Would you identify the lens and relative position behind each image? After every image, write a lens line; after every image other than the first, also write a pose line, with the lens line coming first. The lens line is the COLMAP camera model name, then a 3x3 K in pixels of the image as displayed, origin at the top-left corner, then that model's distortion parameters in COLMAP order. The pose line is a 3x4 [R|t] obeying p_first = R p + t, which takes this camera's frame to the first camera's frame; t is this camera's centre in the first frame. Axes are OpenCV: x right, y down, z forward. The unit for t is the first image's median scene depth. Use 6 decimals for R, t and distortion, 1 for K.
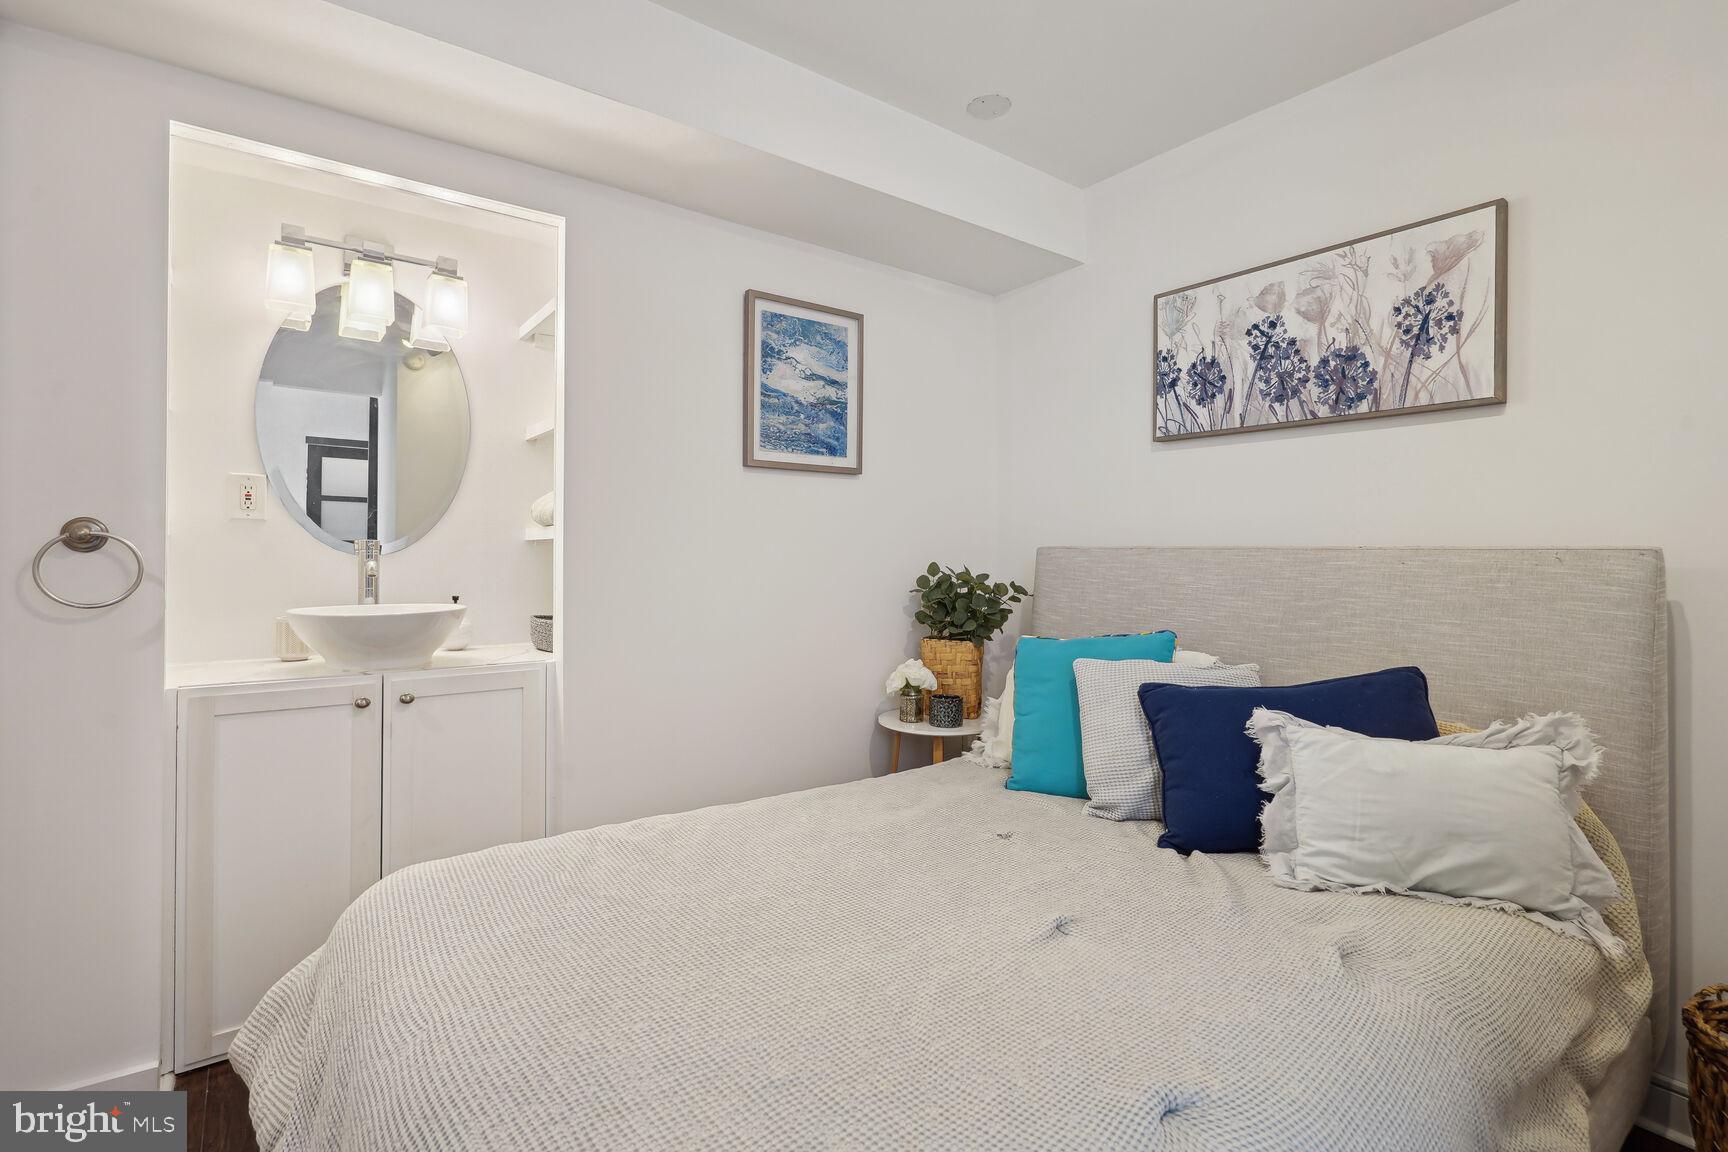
lens RADIAL K [[812.7, 0, 859.3], [0, 812.7, 550.0], [0, 0, 1]] dist [0.000108, 0.000155]
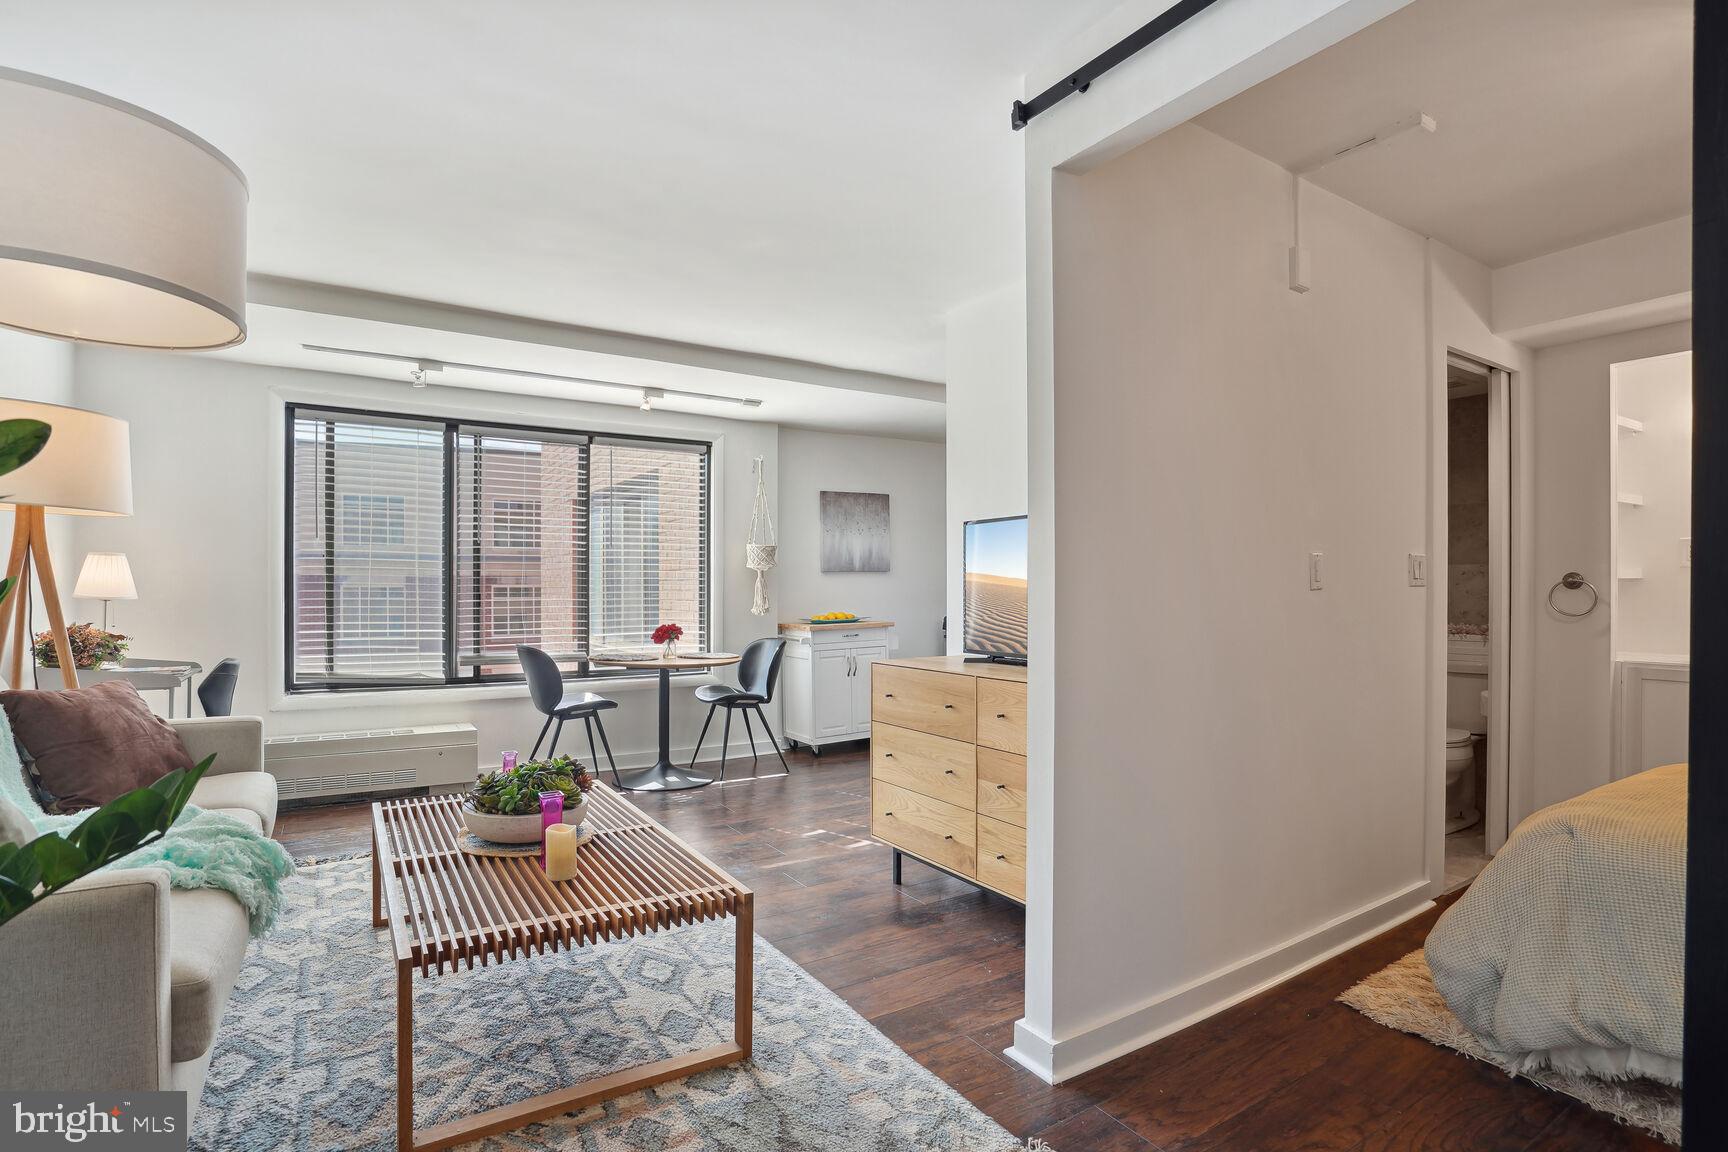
lens RADIAL K [[840.0, 0, 852.1], [0, 840.0, 586.5], [0, 0, 1]] dist [-0.065289, 0.025596]
pose [[-0.075611, -0.000450, -0.997137, 0.895482], [0.013989, 0.999901, -0.001512, -0.018505], [0.997039, -0.014063, -0.075598, -0.489793]]
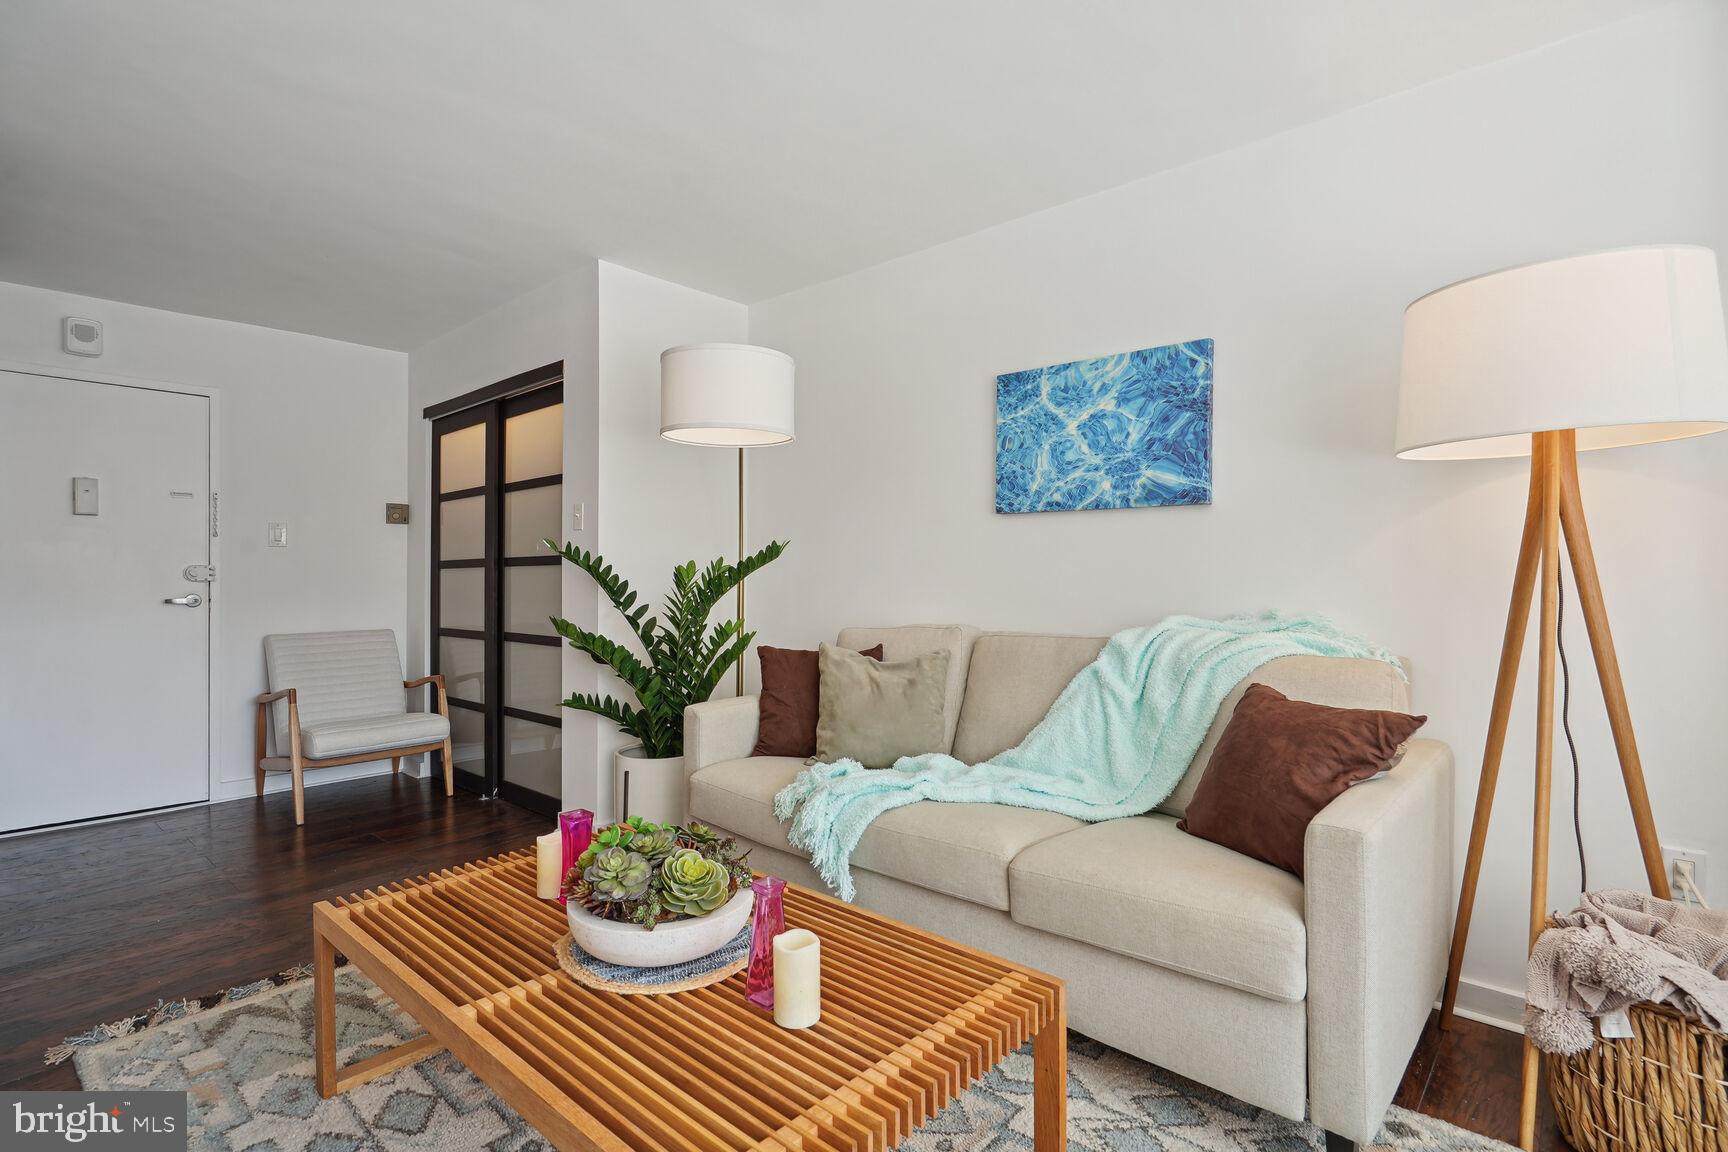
lens RADIAL K [[833.3, 0, 857.3], [0, 833.3, 578.5], [0, 0, 1]] dist [-0.001362, 0.000078]
pose [[-0.203617, -0.002712, 0.979047, -0.857168], [-0.018117, 0.999835, -0.000998, -0.013224], [-0.978883, -0.017941, -0.203633, -1.004647]]
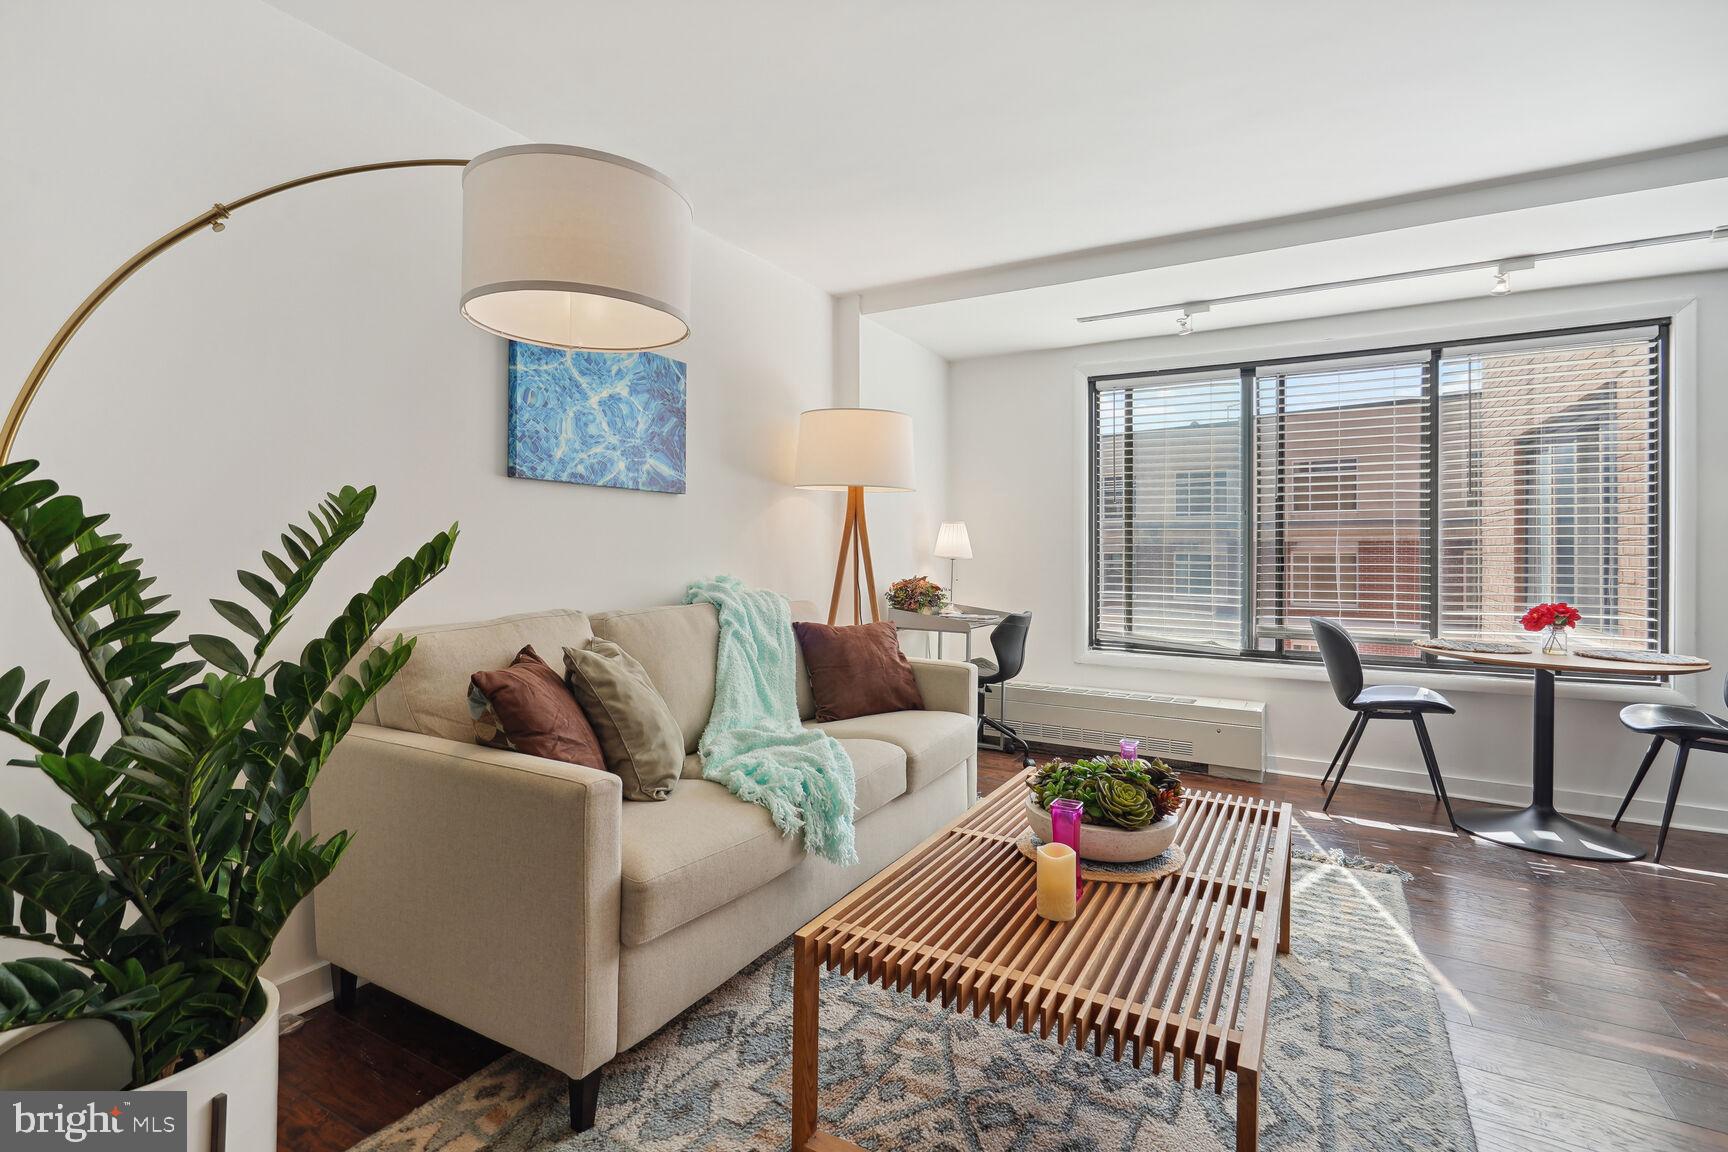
lens RADIAL K [[815.6, 0, 851.0], [0, 815.6, 551.6], [0, 0, 1]] dist [0.000547, -0.000037]
pose [[-0.917715, -0.002113, -0.397234, 0.443953], [0.004031, 0.999885, -0.014633, -0.004475], [0.397219, -0.015031, -0.917601, -0.305648]]
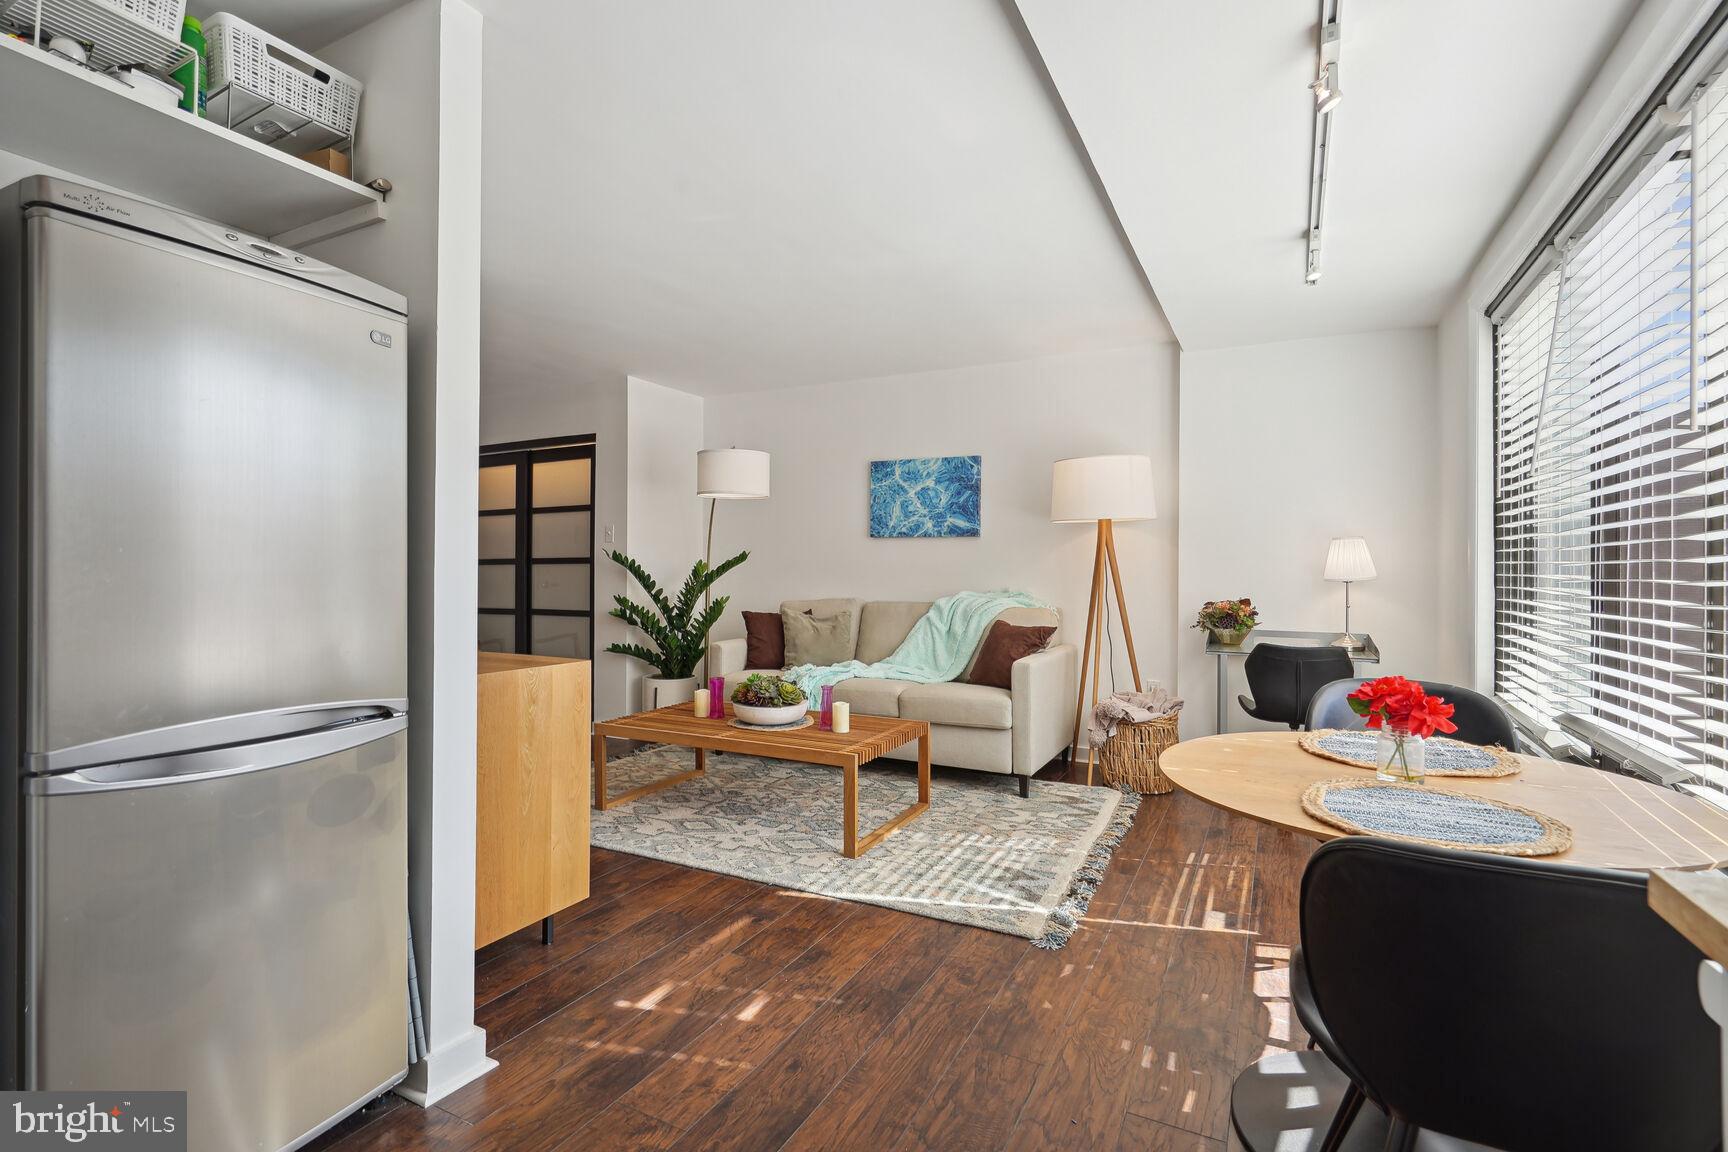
lens RADIAL K [[810.9, 0, 854.8], [0, 810.9, 566.3], [0, 0, 1]] dist [-0.001715, -0.000052]
pose [[-0.436490, 0.002393, 0.899706, -1.715971], [-0.018556, 0.999760, -0.011662, -0.009267], [-0.899518, -0.021785, -0.436340, -0.413427]]
